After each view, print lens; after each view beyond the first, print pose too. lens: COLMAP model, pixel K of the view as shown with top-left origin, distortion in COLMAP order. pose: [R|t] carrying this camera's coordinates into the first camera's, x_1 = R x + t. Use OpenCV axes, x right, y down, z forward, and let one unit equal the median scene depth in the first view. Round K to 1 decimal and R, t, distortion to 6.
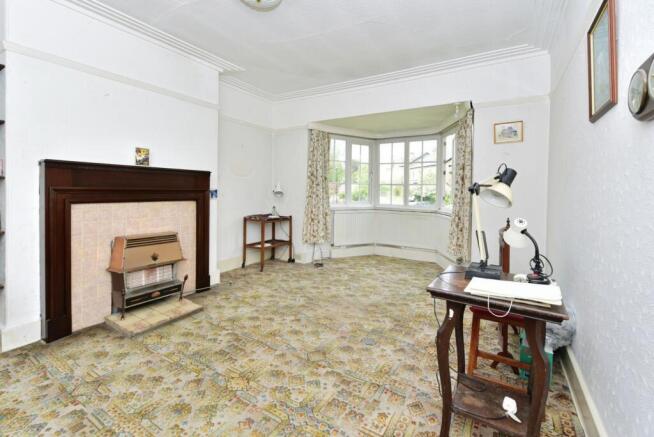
lens RADIAL K [[283.9, 0, 330.0], [0, 283.9, 194.4], [0, 0, 1]] dist [0.000376, 0.000010]
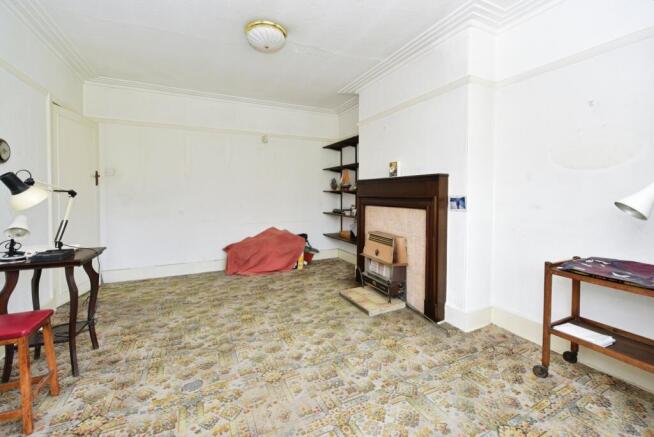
lens RADIAL K [[283.9, 0, 330.0], [0, 283.9, 194.4], [0, 0, 1]] dist [0.000376, 0.000010]
pose [[-0.542543, -0.007580, -0.839994, 0.574820], [-0.017701, 0.999840, 0.002410, -0.029112], [0.839842, 0.016176, -0.542590, 1.670421]]
